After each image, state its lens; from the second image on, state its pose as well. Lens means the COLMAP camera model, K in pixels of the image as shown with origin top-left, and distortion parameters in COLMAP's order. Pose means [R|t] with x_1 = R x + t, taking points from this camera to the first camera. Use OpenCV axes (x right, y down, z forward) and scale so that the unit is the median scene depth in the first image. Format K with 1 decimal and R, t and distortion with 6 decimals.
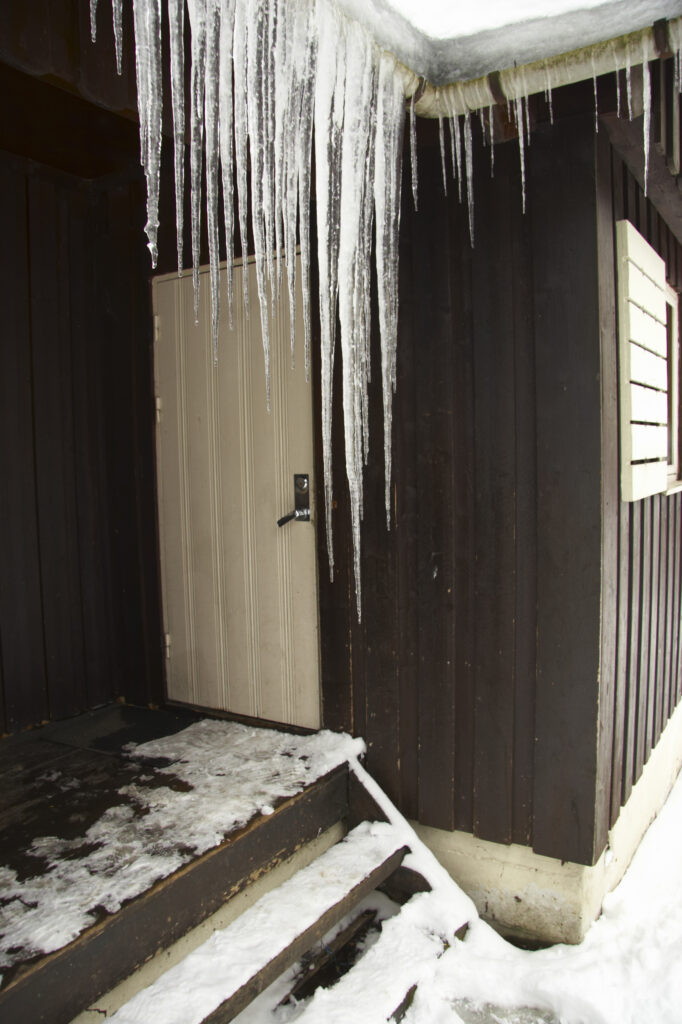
lens RADIAL K [[797.0, 0, 341.6], [0, 797.0, 531.0], [0, 0, 1]] dist [-0.183256, 0.156925]
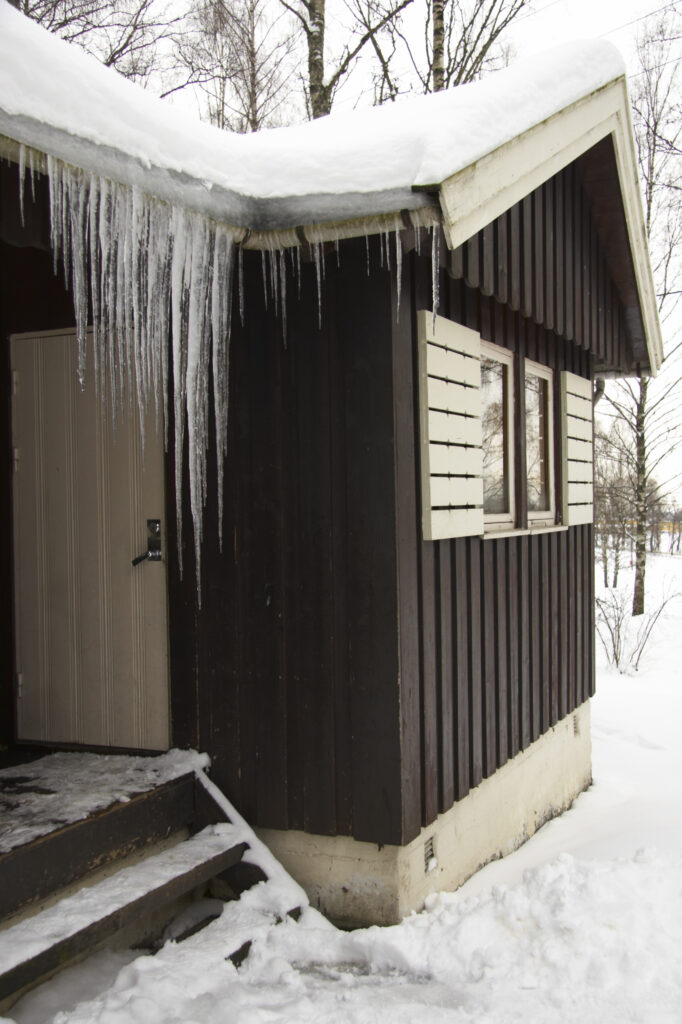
lens RADIAL K [[1036.8, 0, 341.0], [0, 1036.8, 512.0], [0, 0, 1]] dist [-0.004135, 0.005754]
pose [[0.989987, 0.003785, 0.141109, 0.006446], [0.009488, 0.995595, -0.093272, 0.078298], [-0.140841, 0.093677, 0.985590, -0.662755]]
